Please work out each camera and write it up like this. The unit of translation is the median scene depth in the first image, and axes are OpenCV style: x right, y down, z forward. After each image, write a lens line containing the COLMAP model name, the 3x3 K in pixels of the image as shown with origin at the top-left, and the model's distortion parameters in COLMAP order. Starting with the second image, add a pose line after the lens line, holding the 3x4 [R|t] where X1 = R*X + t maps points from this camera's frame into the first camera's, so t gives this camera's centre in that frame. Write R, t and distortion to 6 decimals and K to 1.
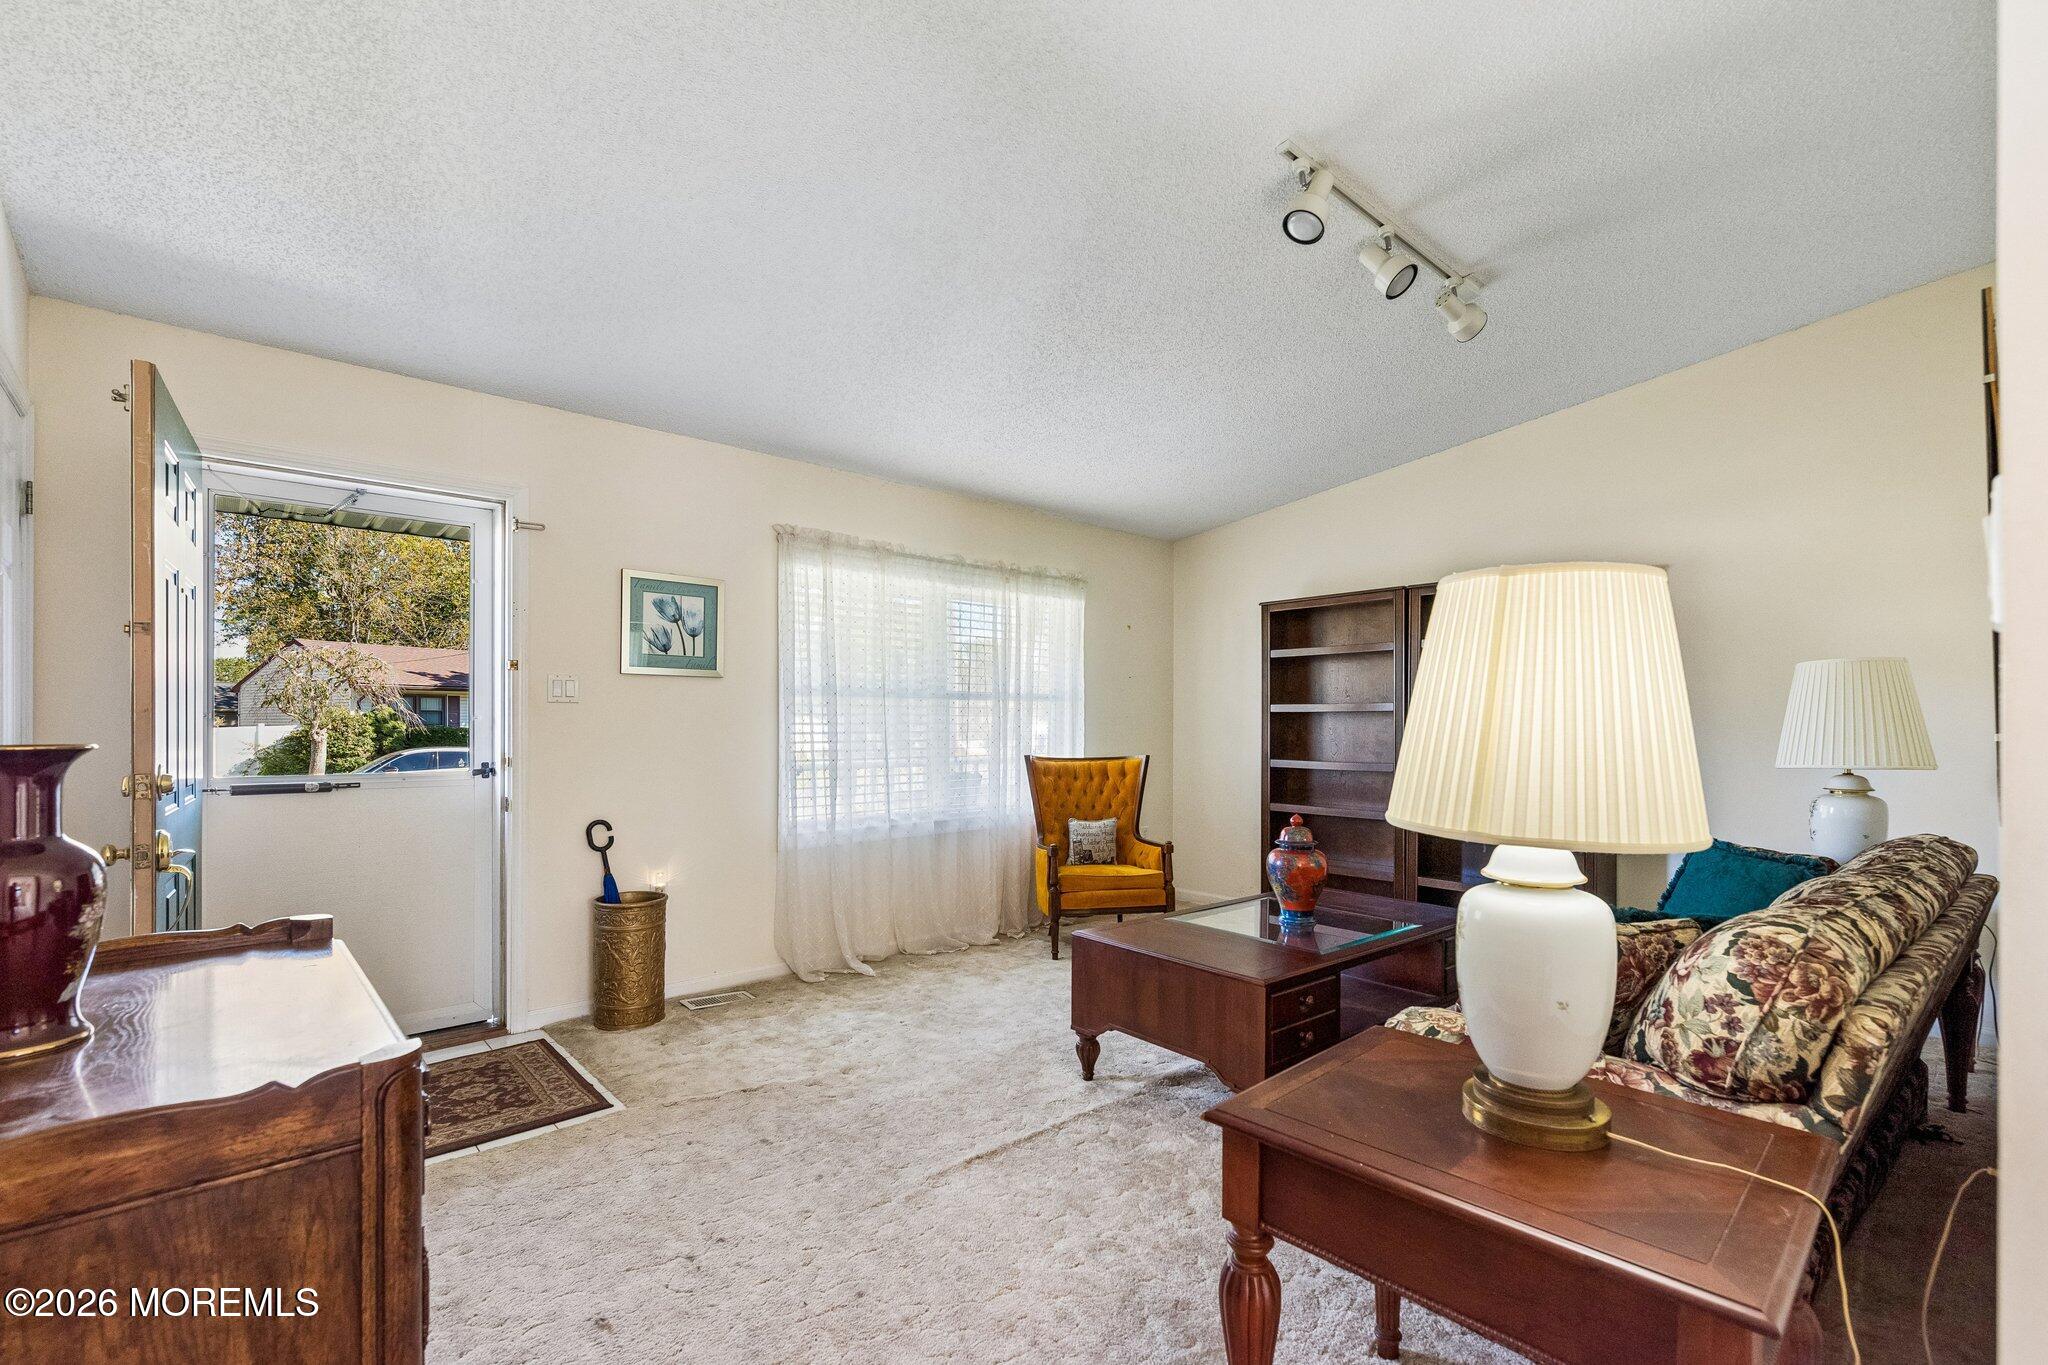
lens RADIAL K [[899.9, 0, 1032.4], [0, 899.9, 733.2], [0, 0, 1]] dist [0.000724, -0.000011]
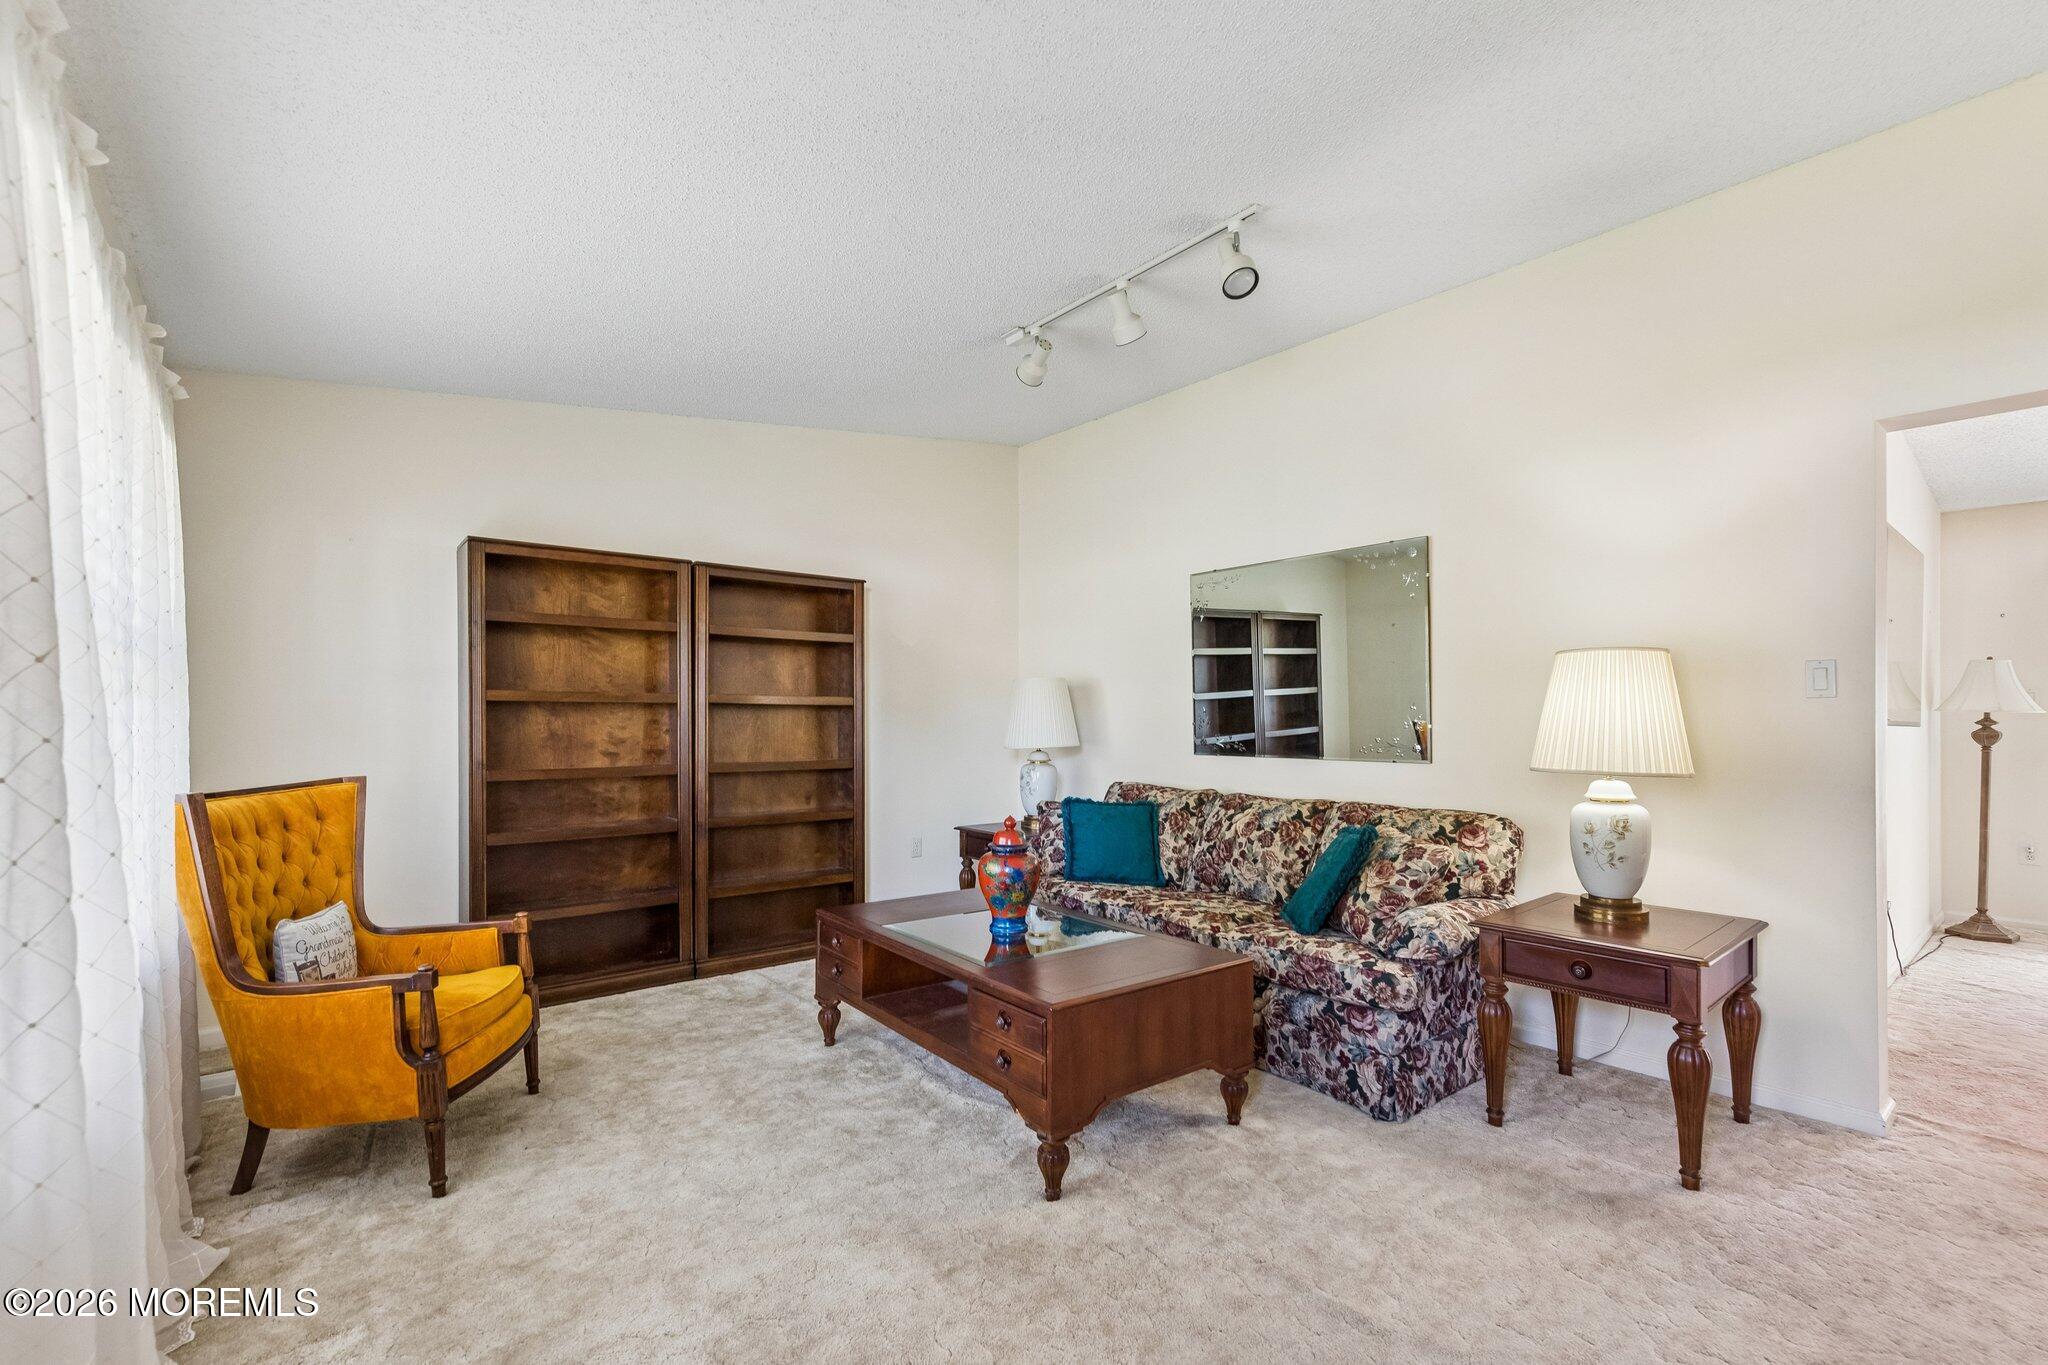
lens RADIAL K [[899.9, 0, 1032.4], [0, 899.9, 733.2], [0, 0, 1]] dist [0.000724, -0.000011]
pose [[0.050232, -0.008988, 0.998697, -0.777027], [0.011388, 0.999900, 0.008426, -0.002926], [-0.998673, 0.010950, 0.050329, 1.135708]]
